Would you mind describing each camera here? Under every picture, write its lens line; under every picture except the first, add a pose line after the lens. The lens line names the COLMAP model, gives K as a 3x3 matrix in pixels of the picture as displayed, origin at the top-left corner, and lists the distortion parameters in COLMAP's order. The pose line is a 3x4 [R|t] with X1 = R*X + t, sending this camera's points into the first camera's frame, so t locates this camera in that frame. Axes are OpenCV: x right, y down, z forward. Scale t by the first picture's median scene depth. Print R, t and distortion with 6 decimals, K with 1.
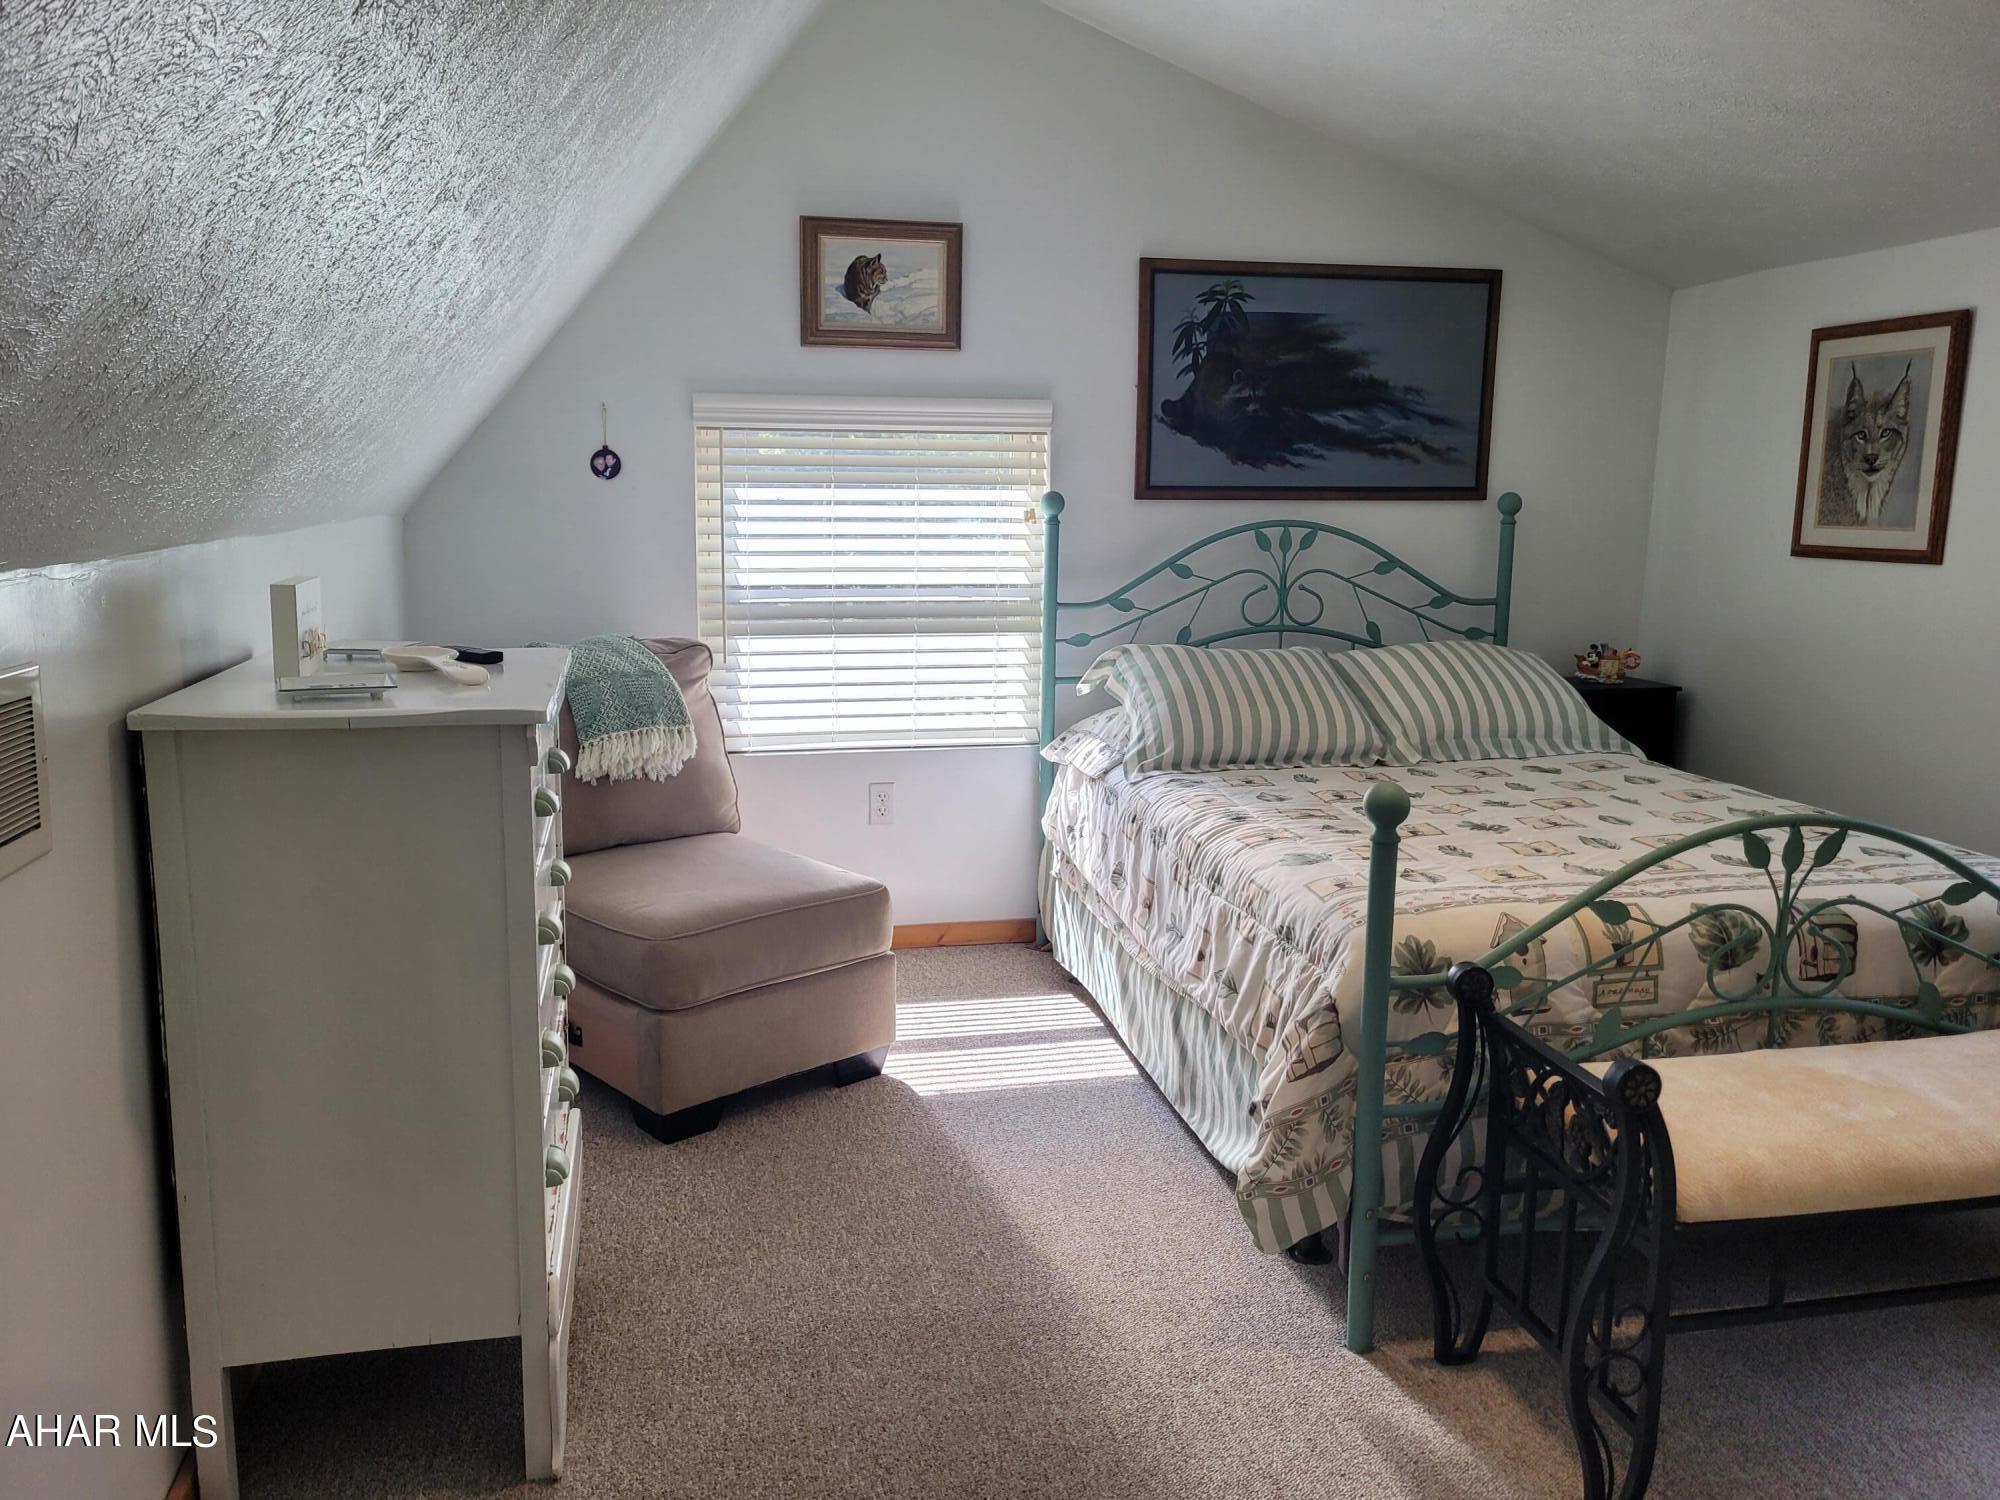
lens RADIAL K [[1595.0, 0, 966.2], [0, 1595.0, 752.5], [0, 0, 1]] dist [0.054383, -0.049290]
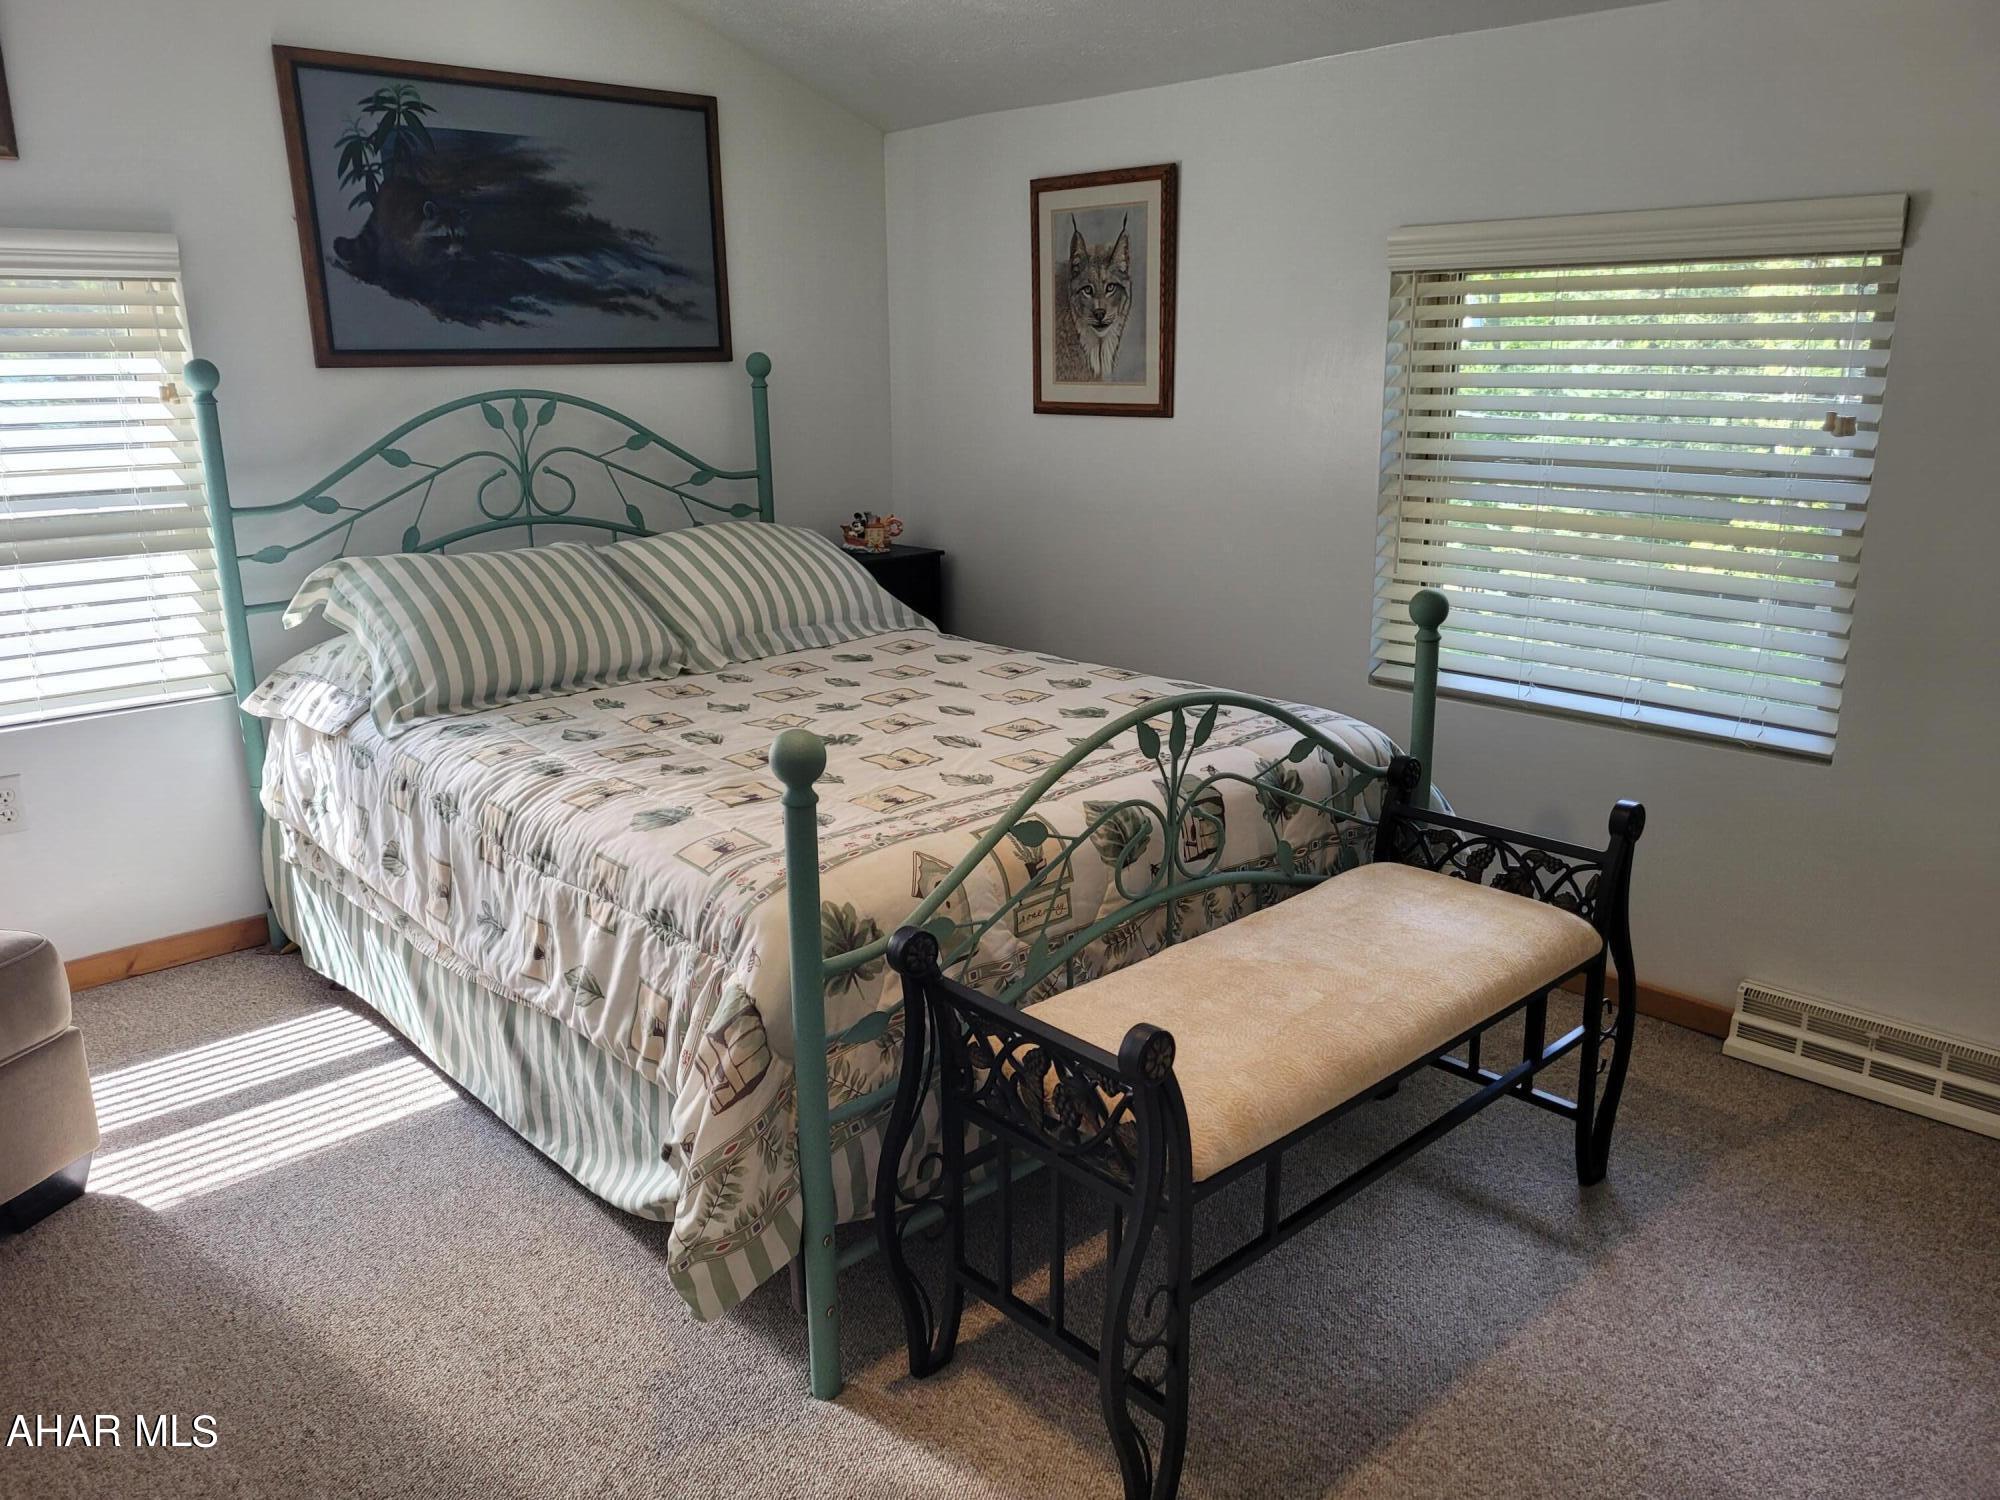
lens RADIAL K [[1535.3, 0, 1001.2], [0, 1535.3, 752.0], [0, 0, 1]] dist [0.057569, -0.042954]
pose [[0.848796, -0.152911, 0.506125, -0.028679], [0.103850, 0.986835, 0.123981, -0.038977], [-0.518420, -0.052673, 0.853502, 0.202389]]
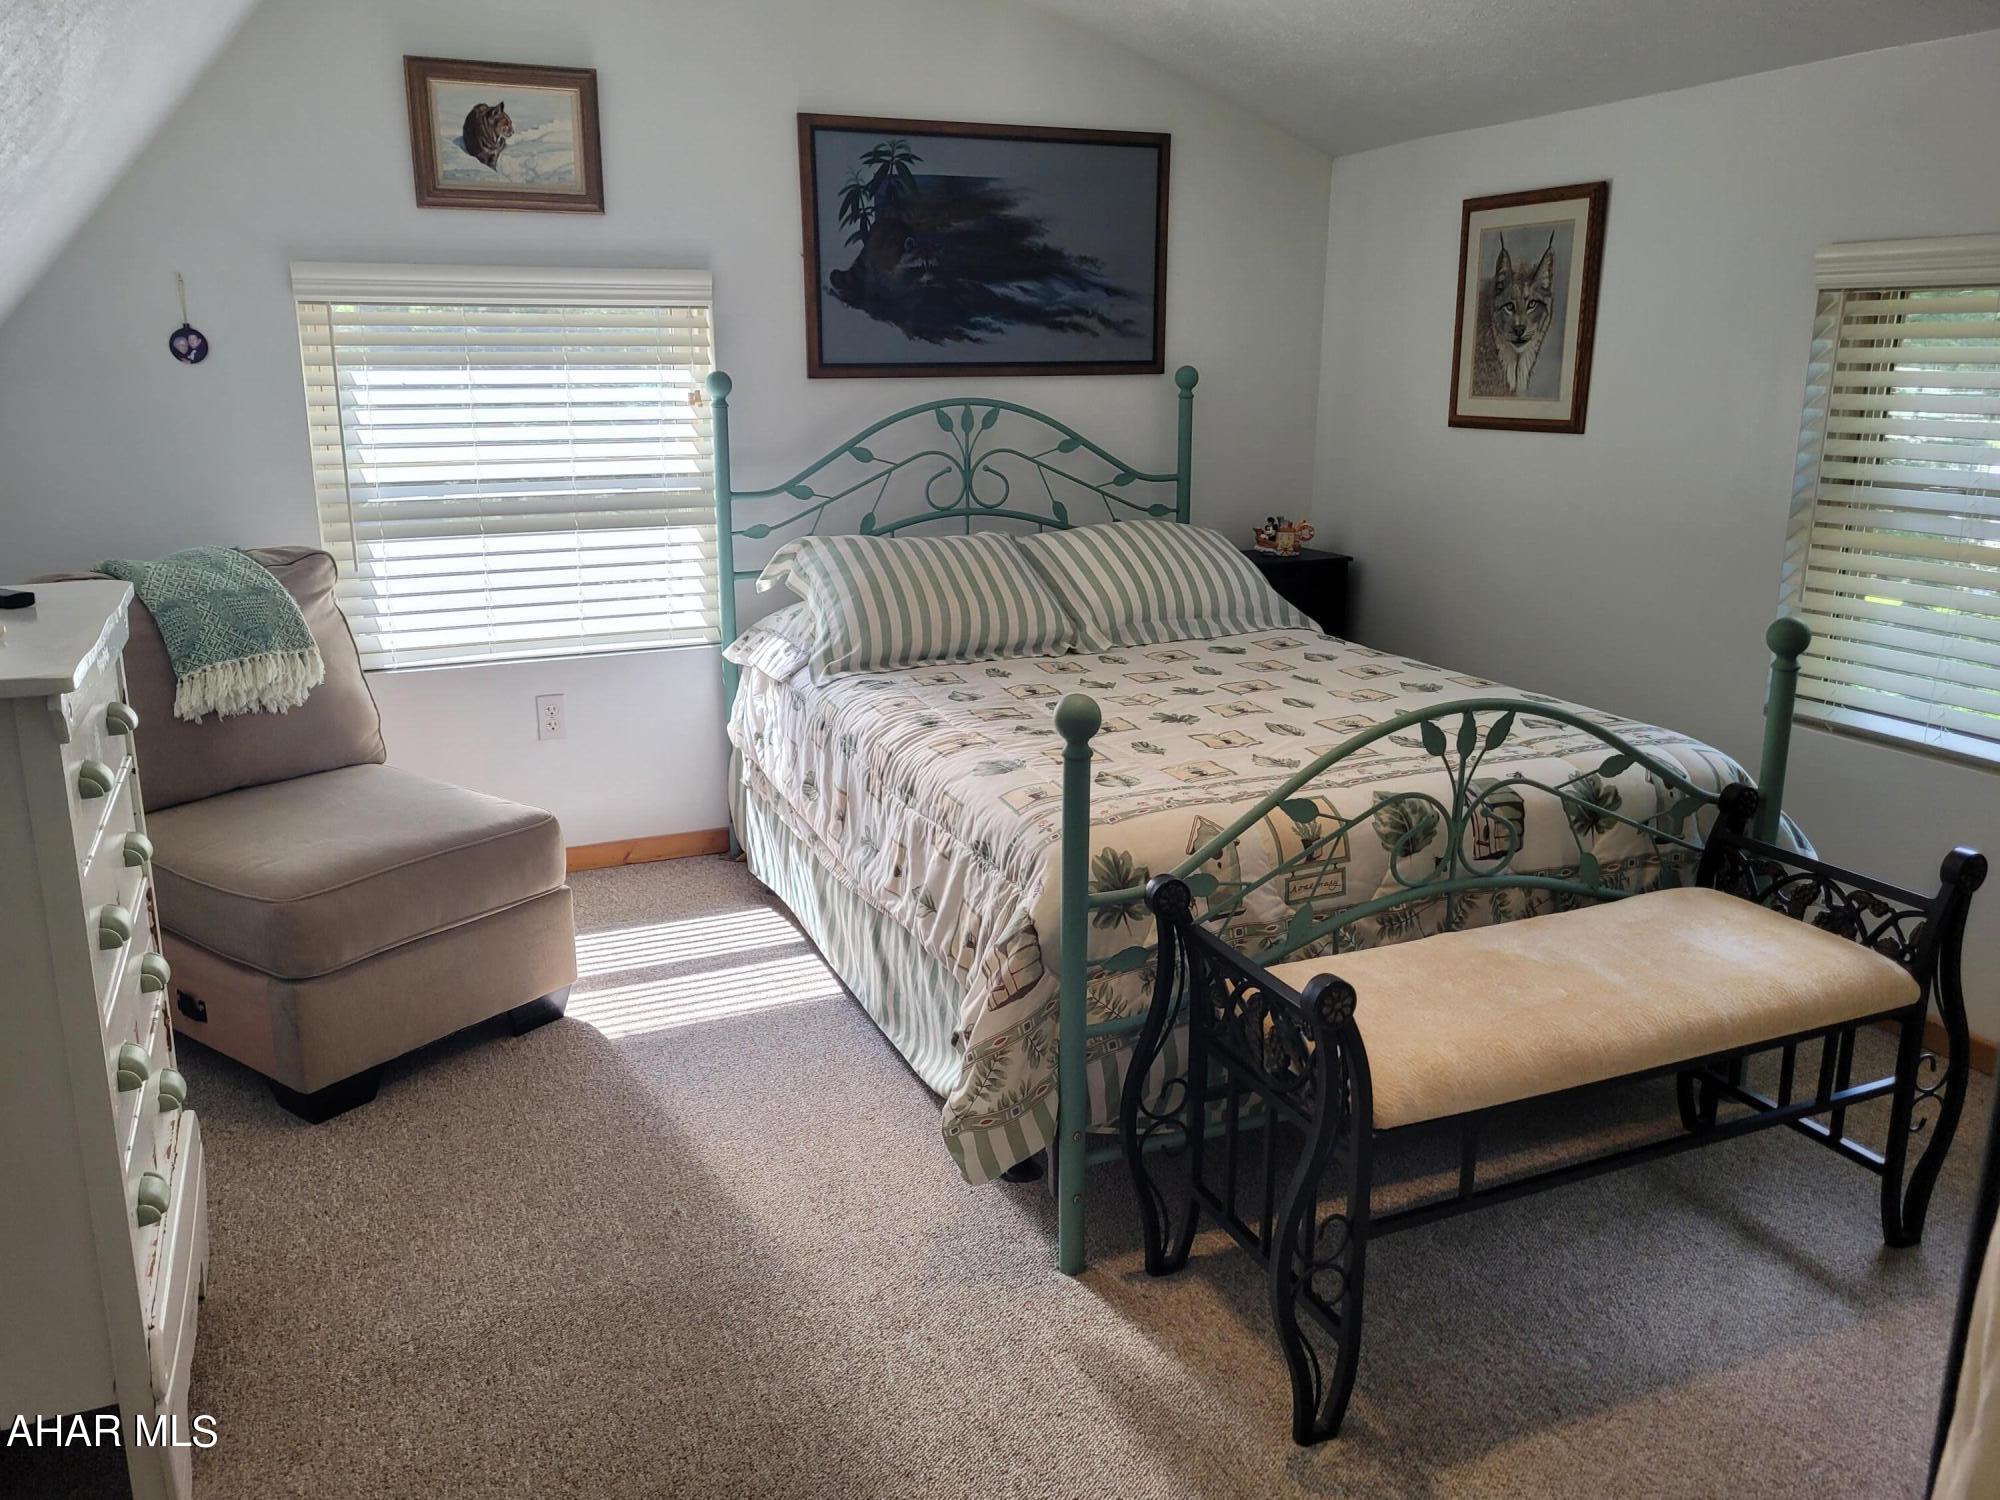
lens RADIAL K [[1574.5, 0, 996.4], [0, 1574.5, 737.4], [0, 0, 1]] dist [0.047152, -0.030783]
pose [[0.978423, -0.061581, 0.197223, 0.021574], [0.045738, 0.995423, 0.083906, -0.025569], [-0.201487, -0.073075, 0.976761, 0.067766]]
